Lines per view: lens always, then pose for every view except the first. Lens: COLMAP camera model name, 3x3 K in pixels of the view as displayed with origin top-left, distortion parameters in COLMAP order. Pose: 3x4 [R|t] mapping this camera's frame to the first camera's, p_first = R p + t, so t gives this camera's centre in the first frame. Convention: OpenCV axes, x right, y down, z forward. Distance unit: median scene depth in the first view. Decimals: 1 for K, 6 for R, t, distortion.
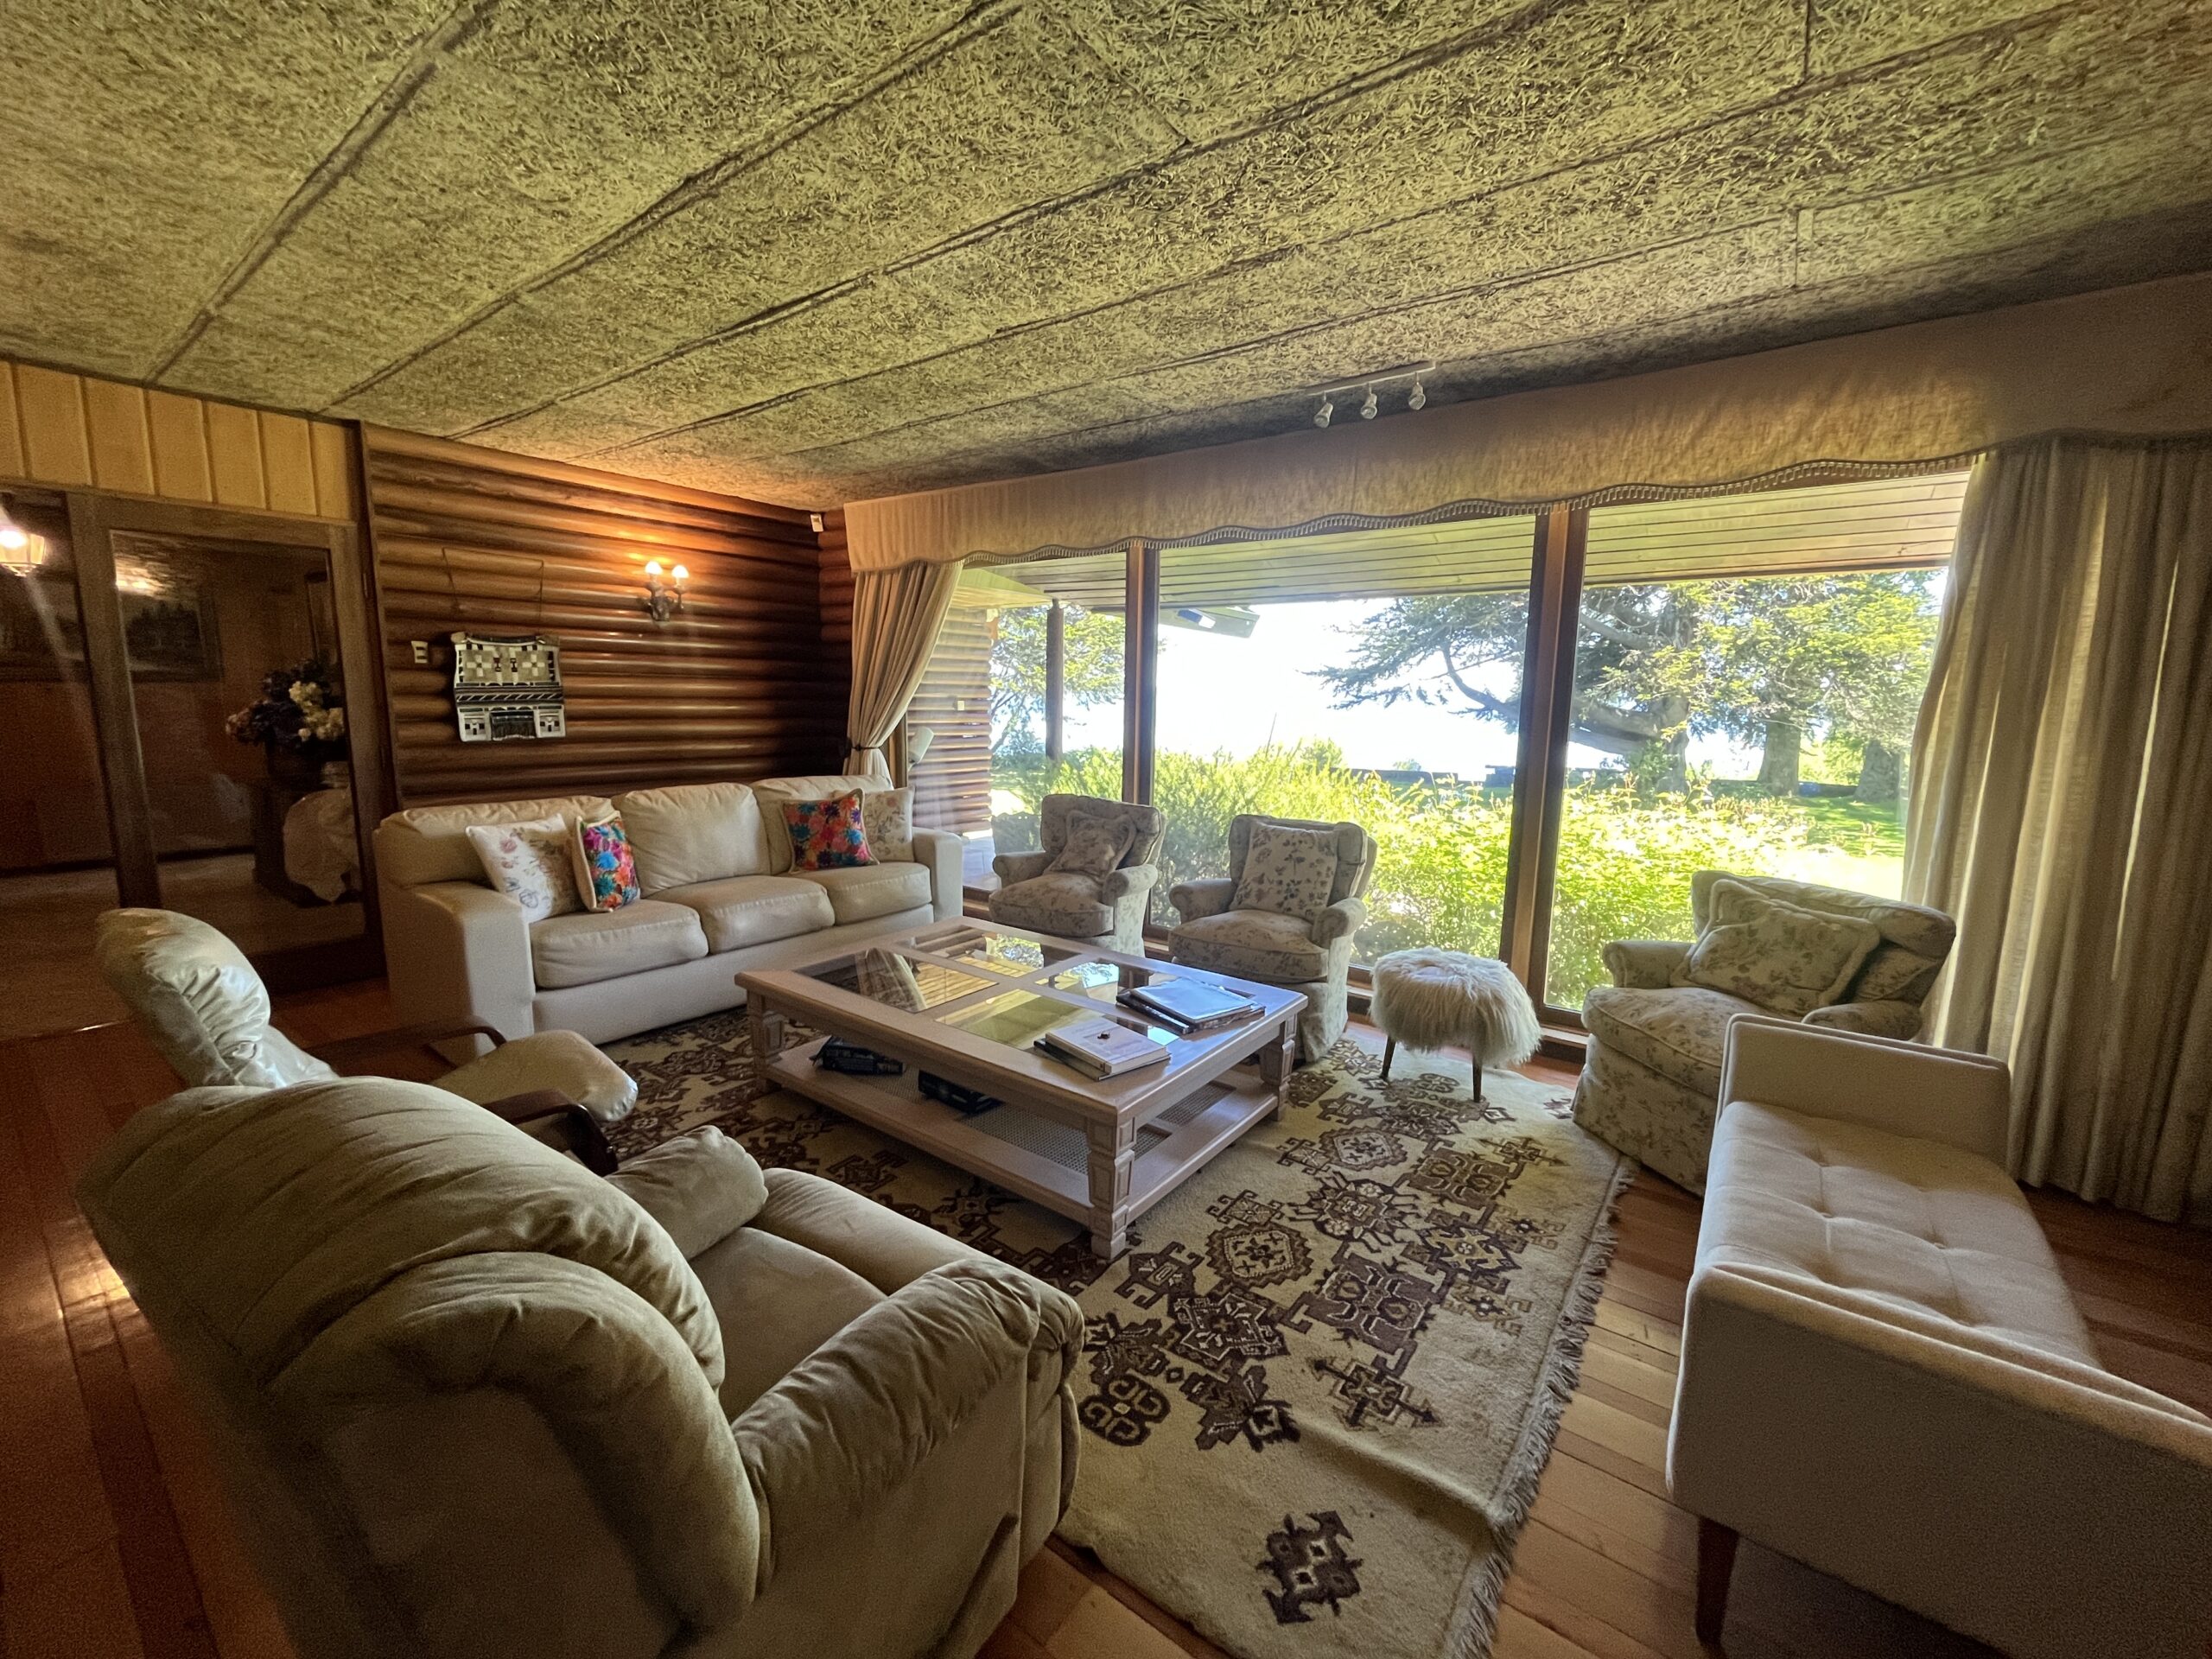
lens RADIAL K [[895.0, 0, 1099.2], [0, 895.0, 825.9], [0, 0, 1]] dist [-0.002573, 0.001036]
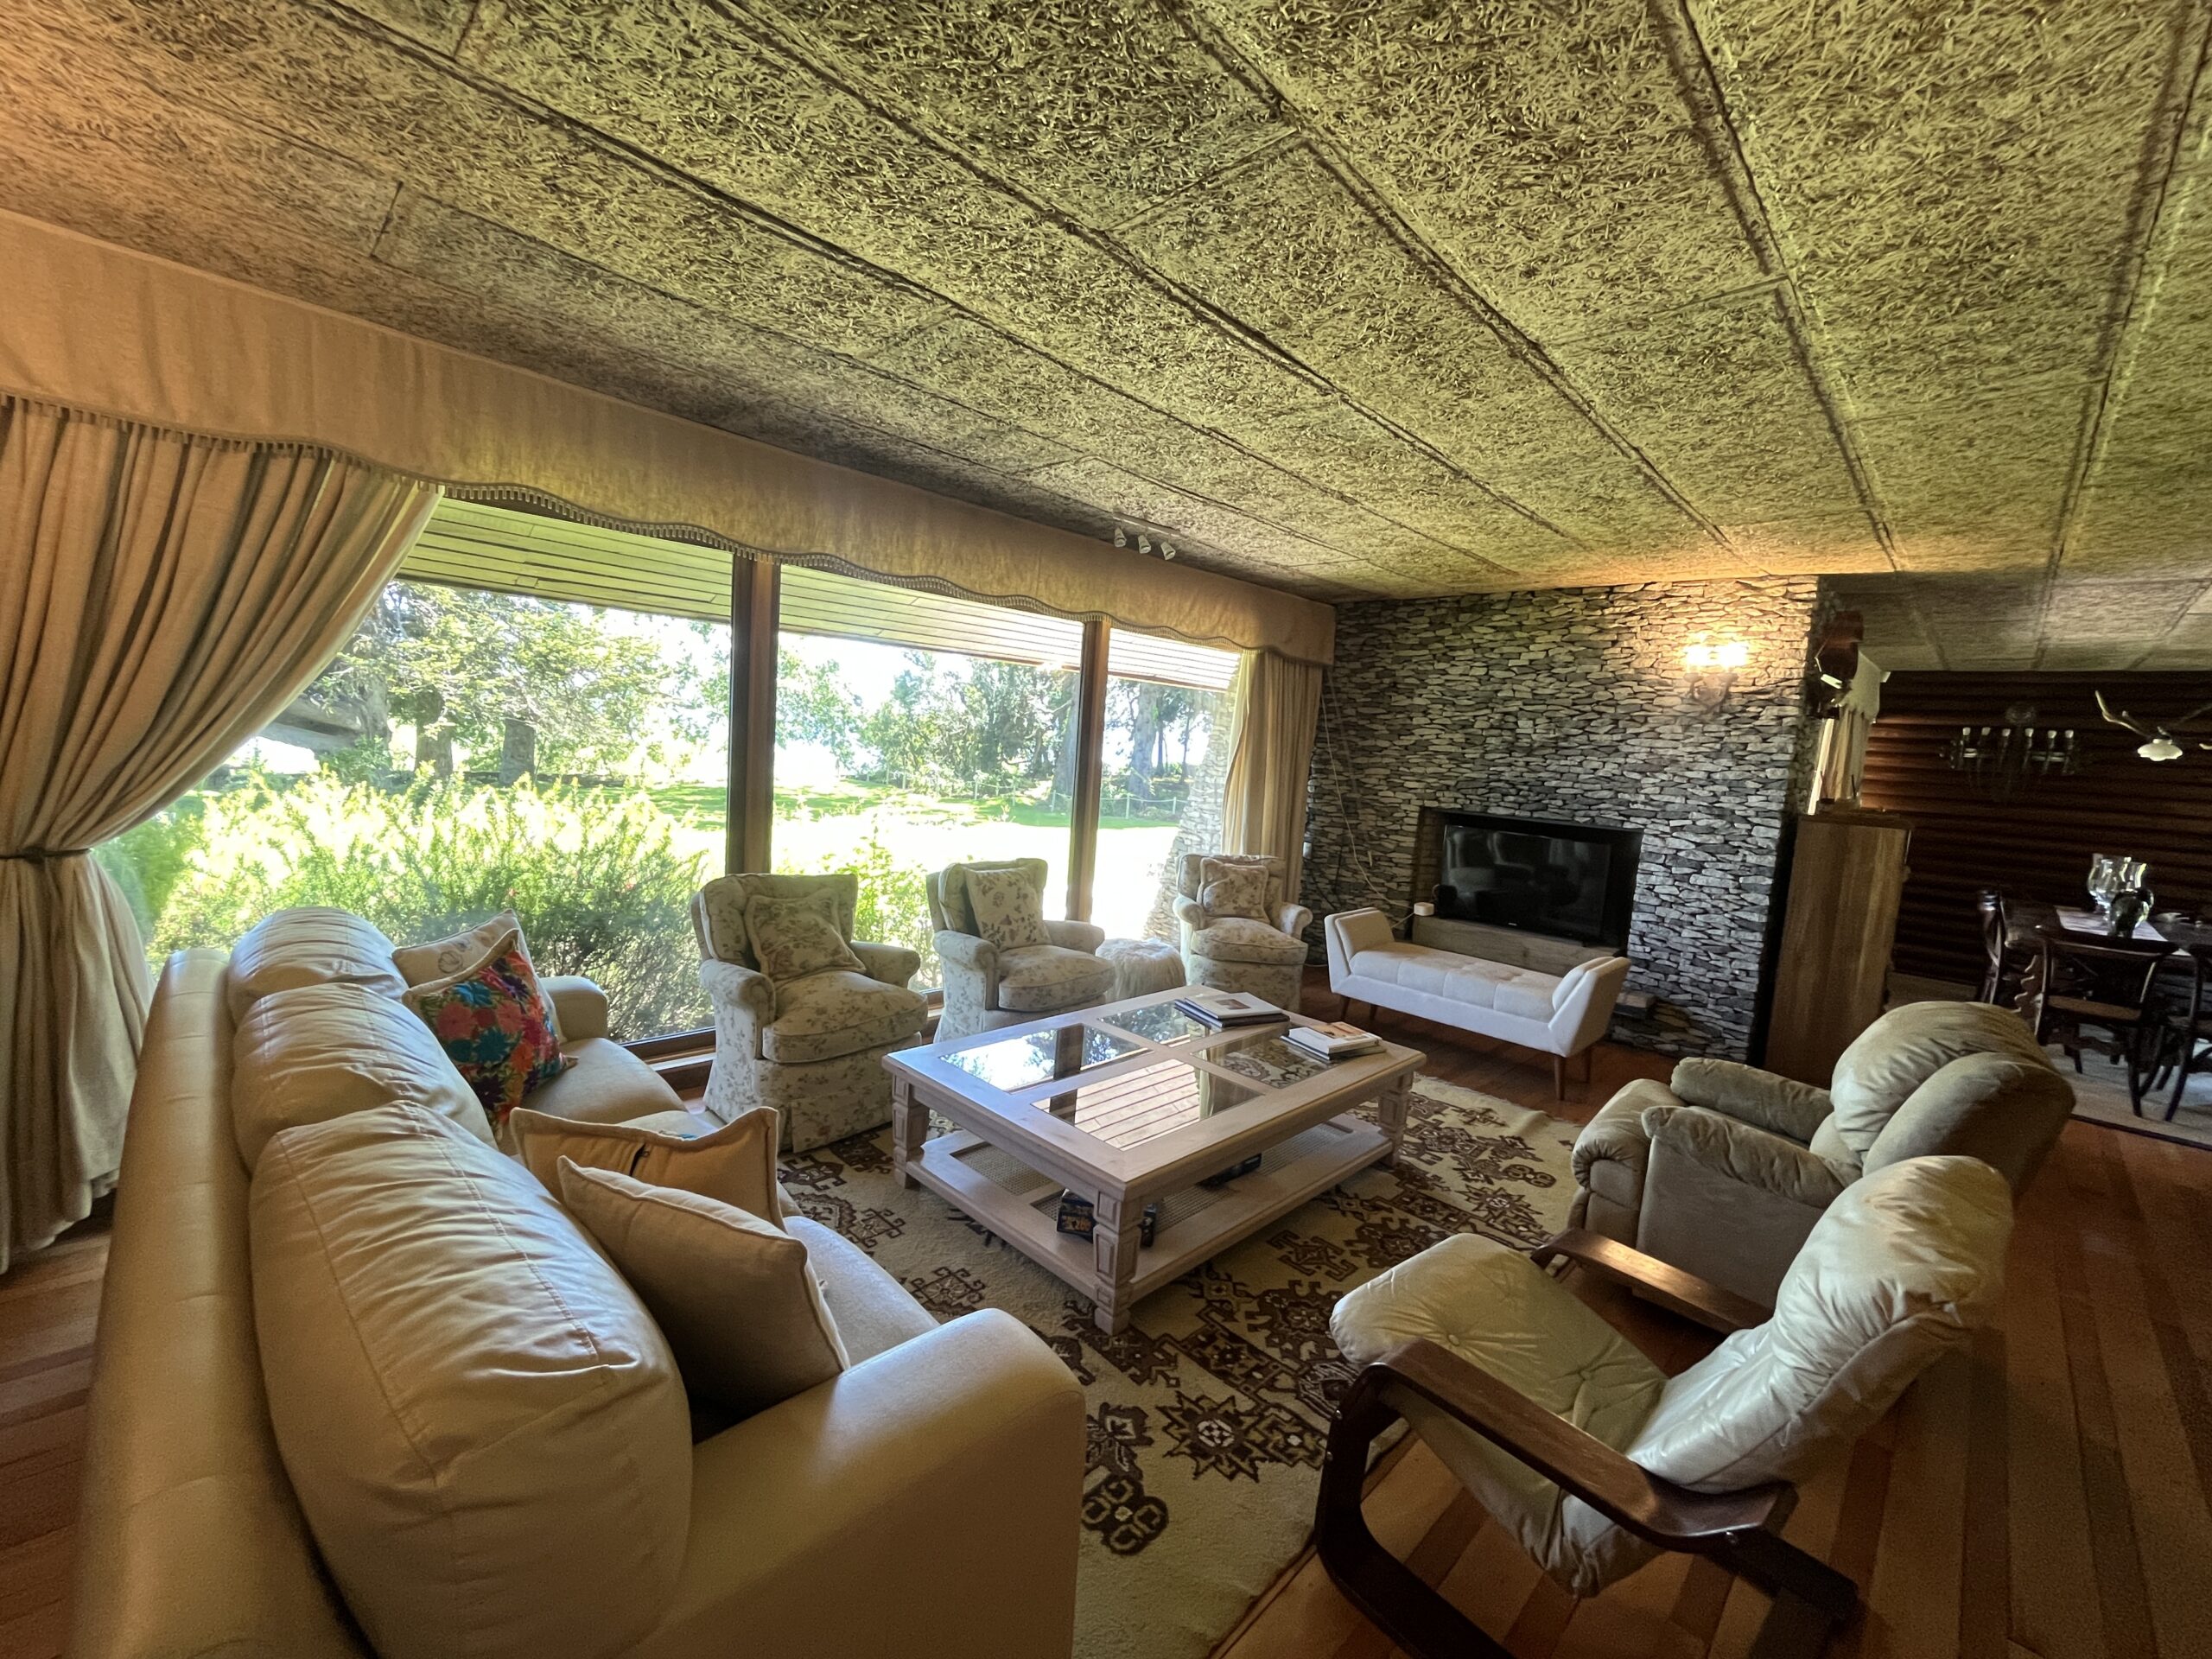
lens RADIAL K [[895.0, 0, 1101.3], [0, 895.0, 829.6], [0, 0, 1]] dist [-0.002573, 0.001036]
pose [[0.141007, -0.107433, 0.984162, -1.329767], [0.079843, 0.992090, 0.096859, -0.227099], [-0.986784, 0.064921, 0.148469, 1.114500]]
